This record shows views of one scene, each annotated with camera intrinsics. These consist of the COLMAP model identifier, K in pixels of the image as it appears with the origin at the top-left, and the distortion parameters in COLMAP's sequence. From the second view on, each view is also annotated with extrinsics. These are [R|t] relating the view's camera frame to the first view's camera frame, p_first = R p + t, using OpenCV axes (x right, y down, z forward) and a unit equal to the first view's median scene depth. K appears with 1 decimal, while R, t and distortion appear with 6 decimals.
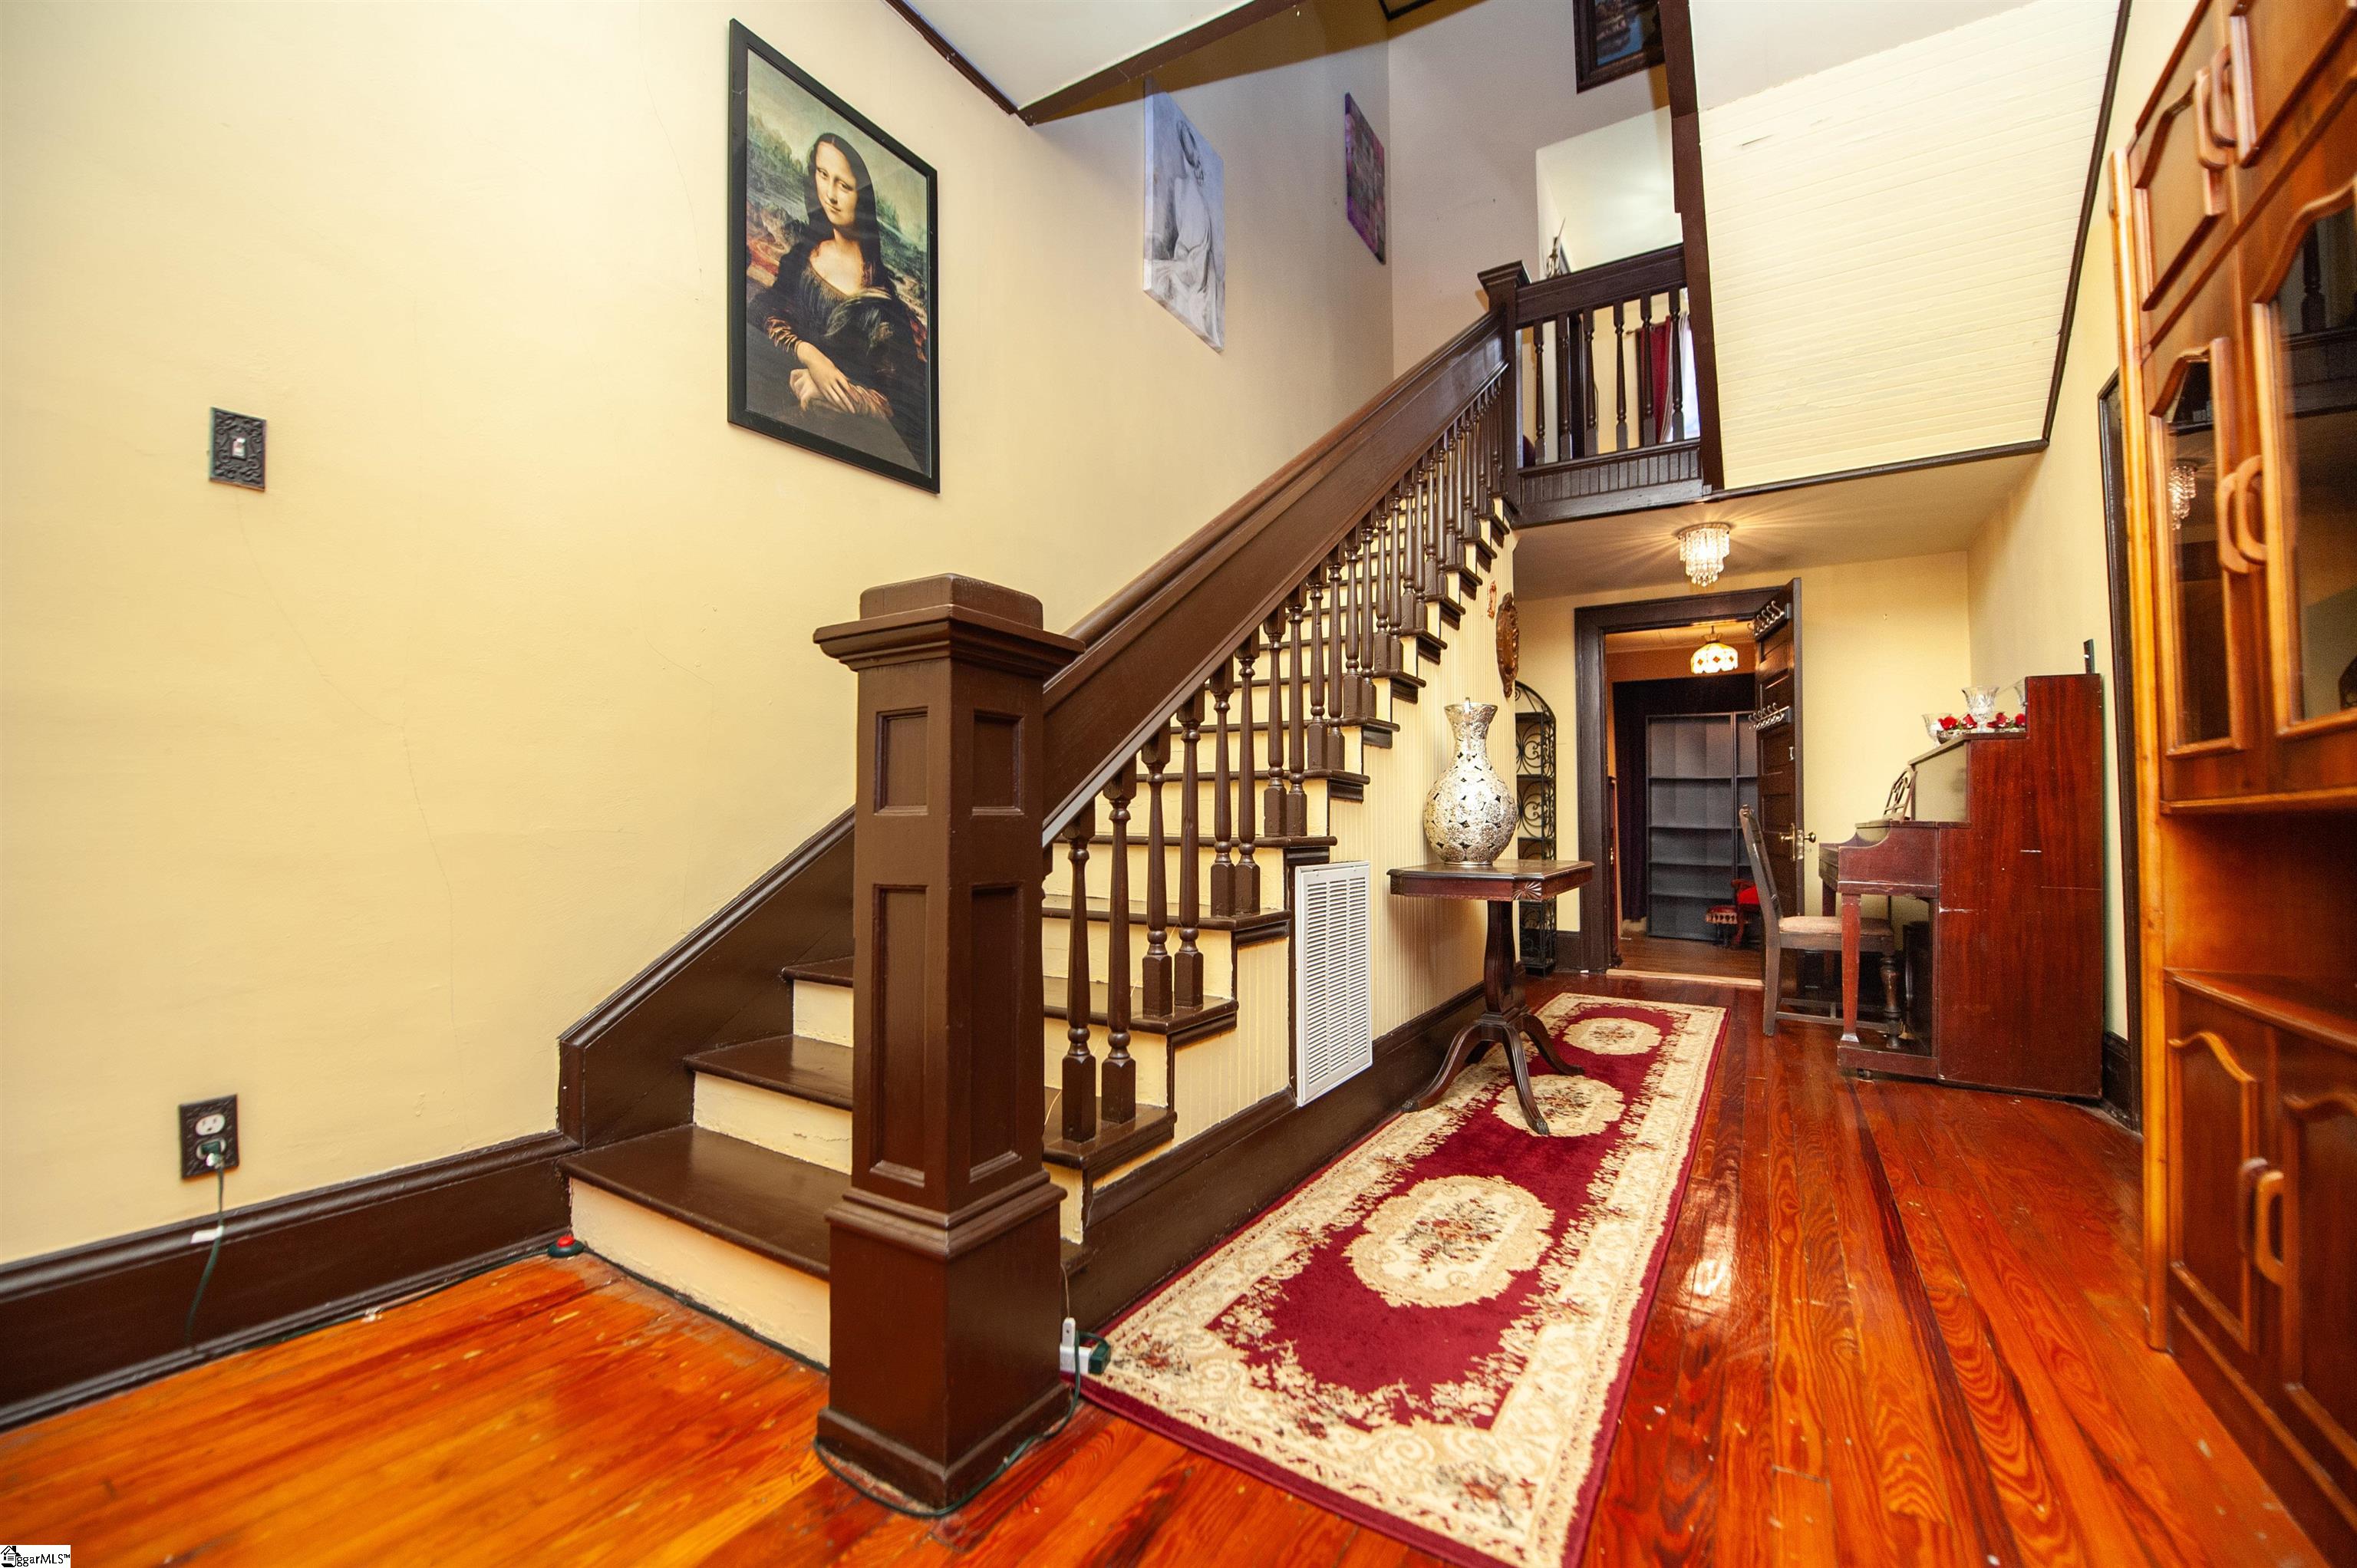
lens RADIAL K [[944.4, 0, 1183.5], [0, 944.4, 787.8], [0, 0, 1]] dist [-0.021588, -0.000080]
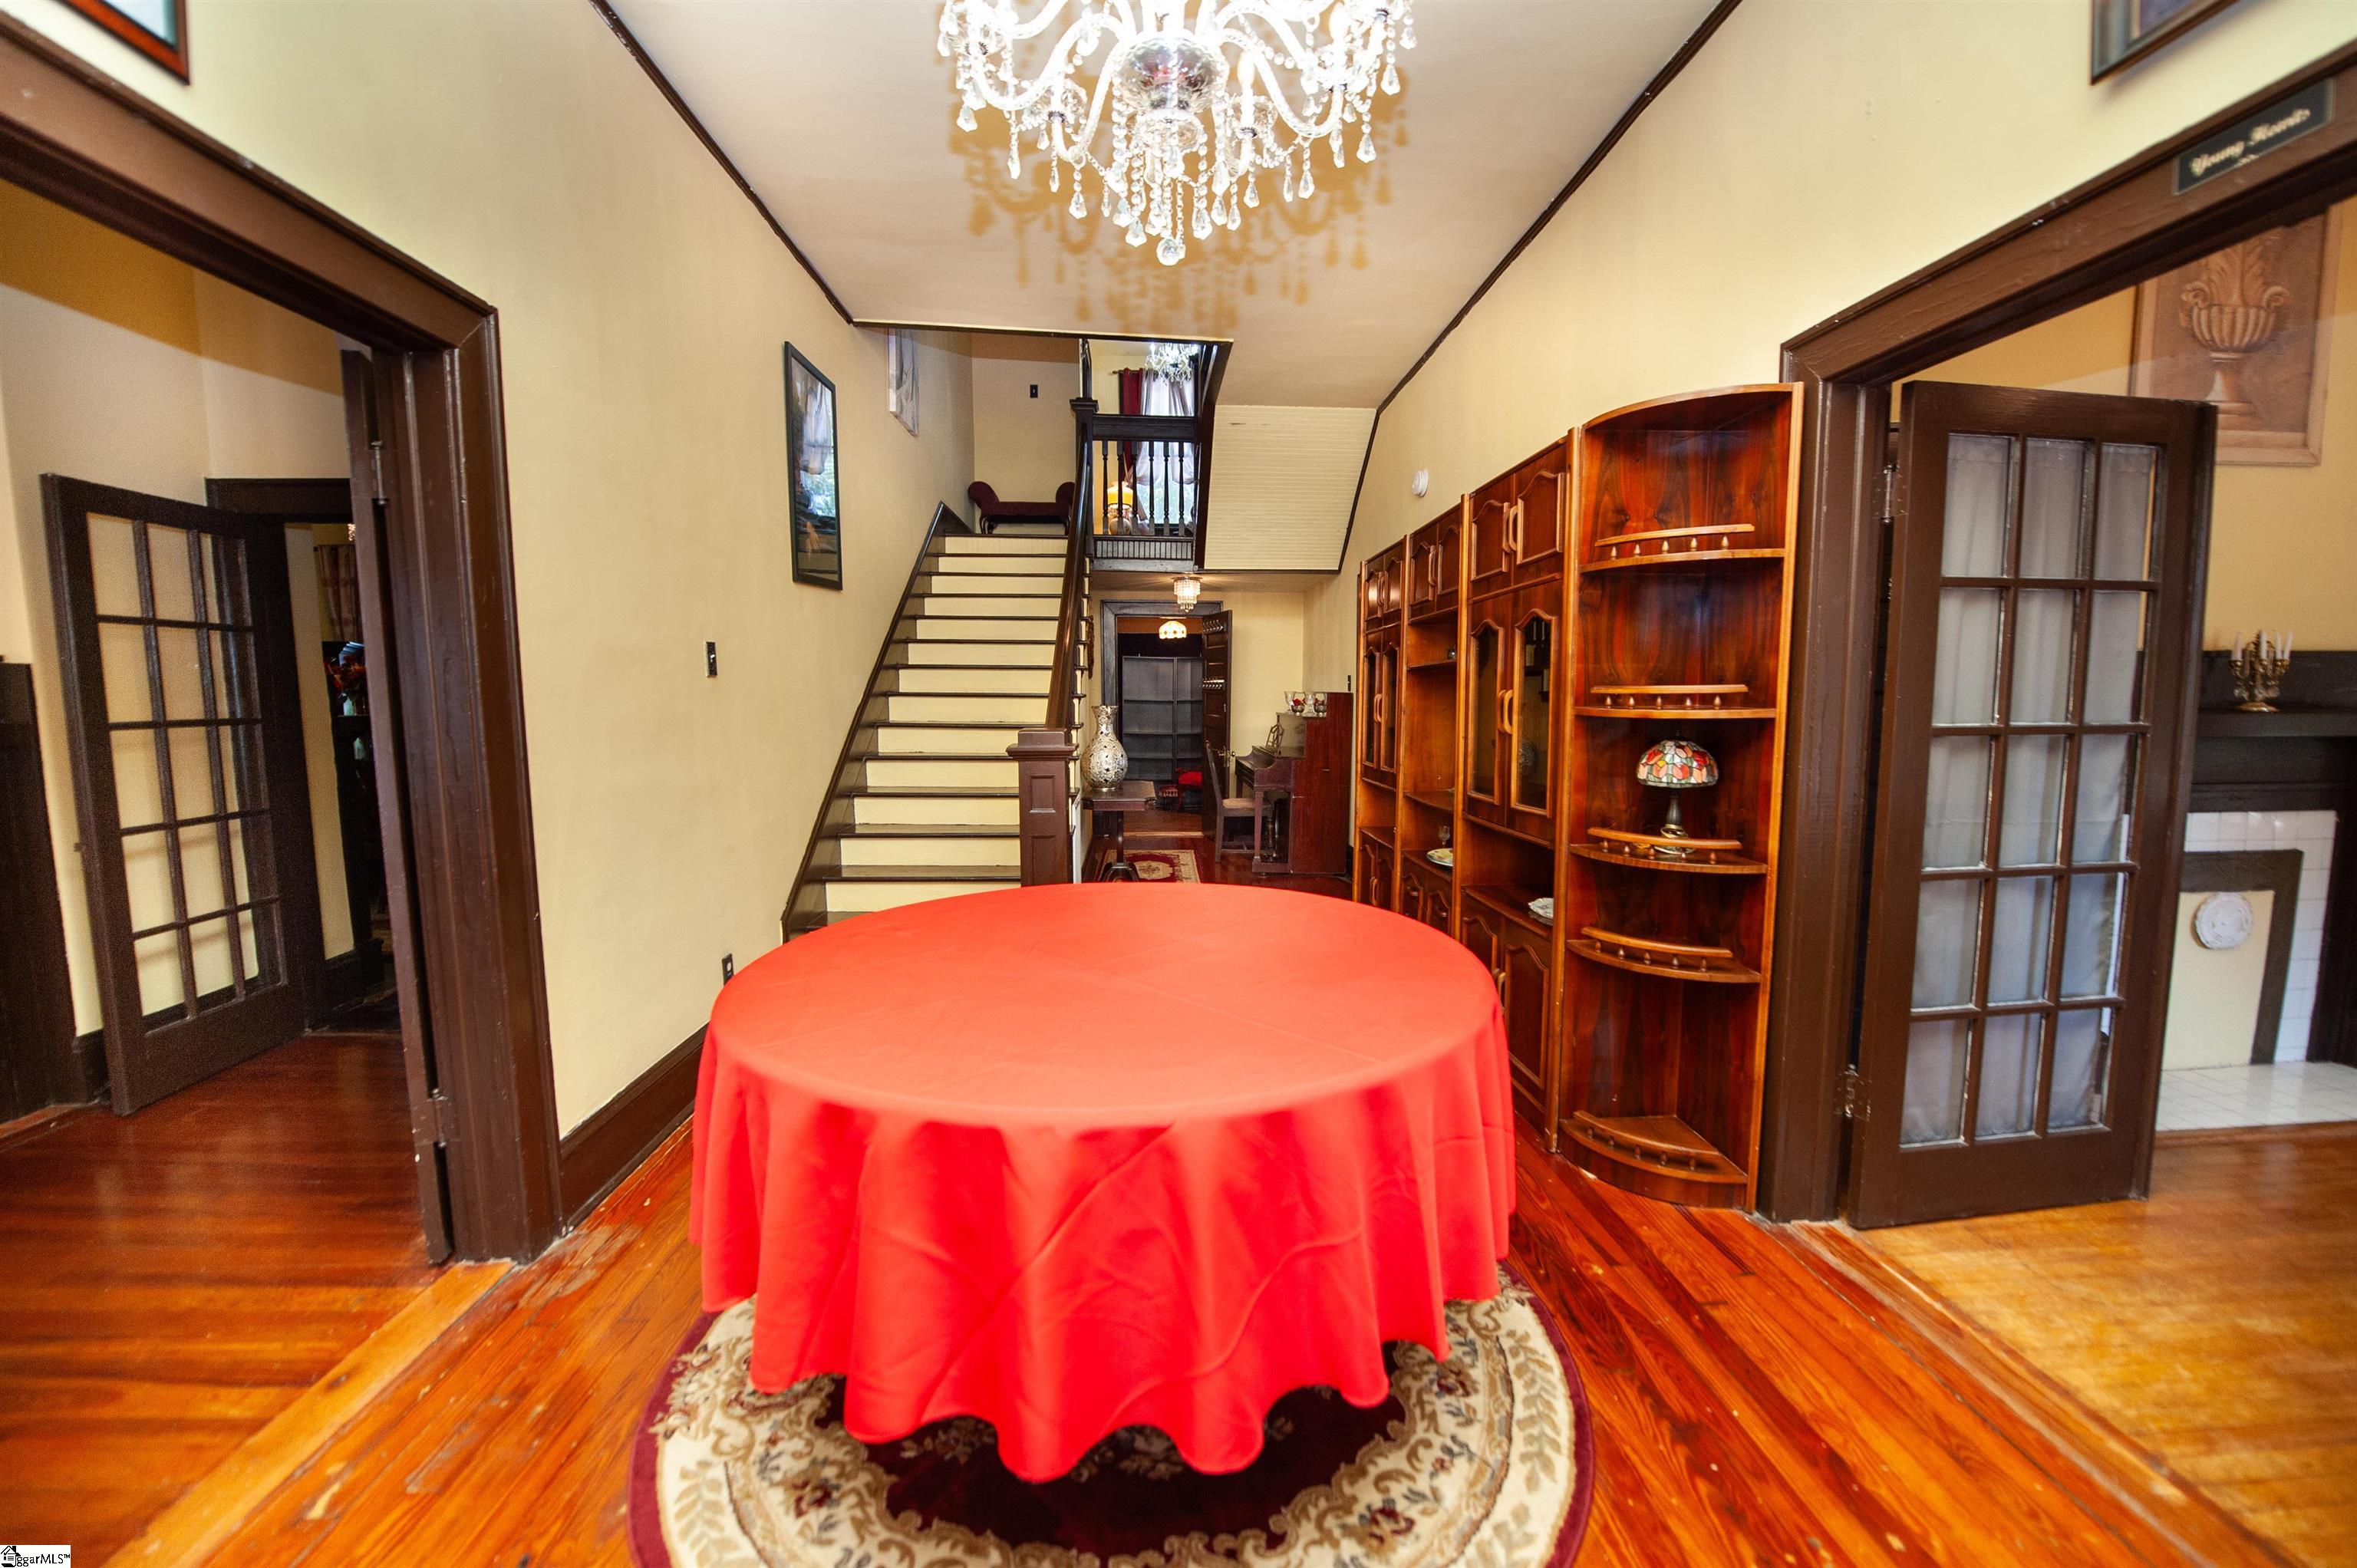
lens RADIAL K [[944.4, 0, 1183.5], [0, 944.4, 787.8], [0, 0, 1]] dist [-0.021588, -0.000080]
pose [[0.826832, -0.058938, 0.559352, -0.577405], [-0.020597, 0.990655, 0.134830, -0.166319], [-0.562071, -0.123002, 0.817892, -0.603210]]
